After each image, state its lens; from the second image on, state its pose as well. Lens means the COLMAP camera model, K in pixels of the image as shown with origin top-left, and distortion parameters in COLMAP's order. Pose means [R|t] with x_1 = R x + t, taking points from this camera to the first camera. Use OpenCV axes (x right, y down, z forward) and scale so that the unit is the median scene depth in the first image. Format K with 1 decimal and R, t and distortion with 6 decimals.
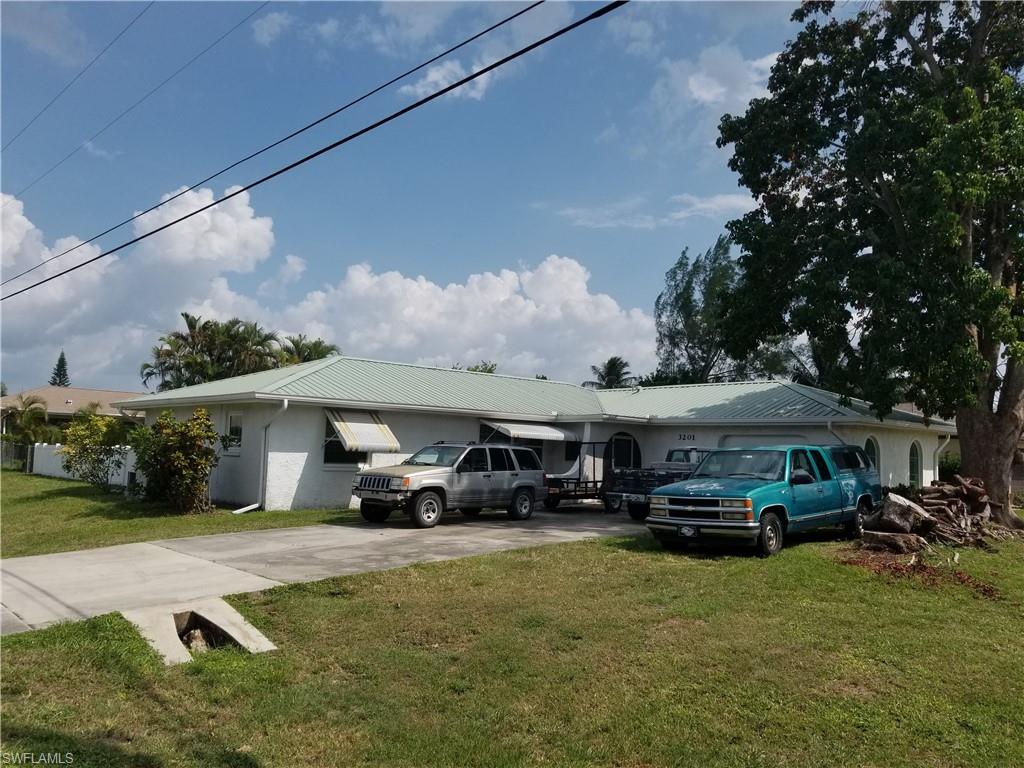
lens RADIAL K [[778.9, 0, 514.9], [0, 778.9, 412.8], [0, 0, 1]] dist [0.005259, -0.000125]
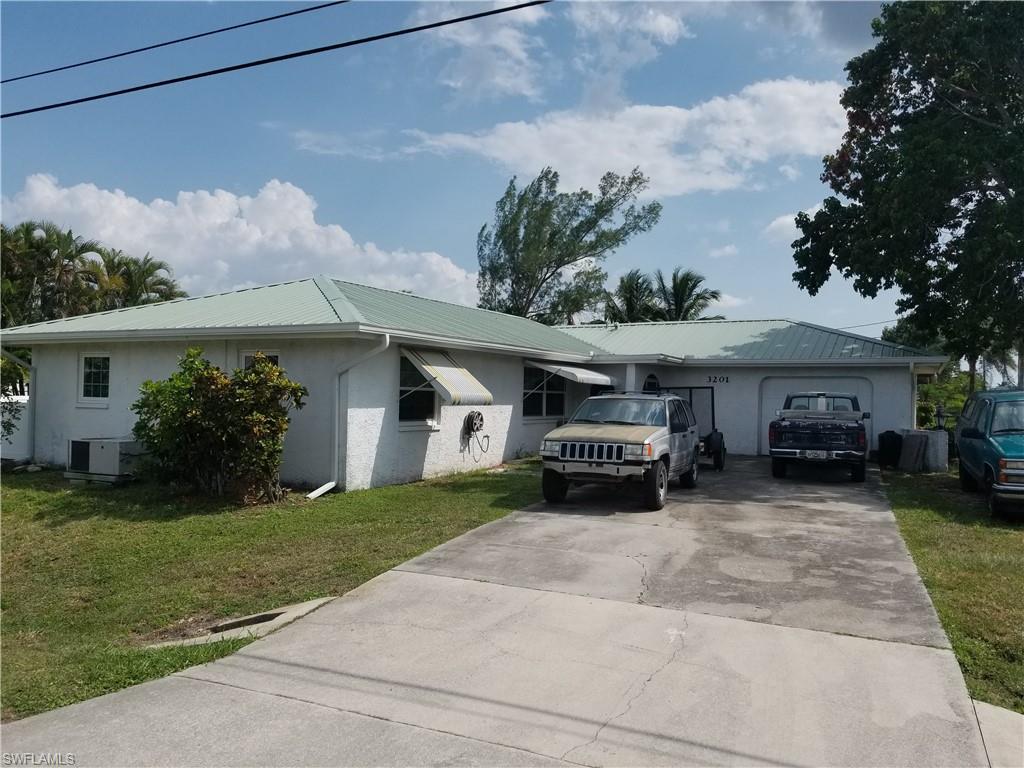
lens RADIAL K [[777.1, 0, 508.6], [0, 777.1, 385.2], [0, 0, 1]] dist [0.000011, -0.001591]
pose [[0.940974, -0.009978, 0.338332, -0.111483], [-0.006397, 0.998863, 0.047250, -0.001127], [-0.338419, -0.046625, 0.939840, 0.079073]]
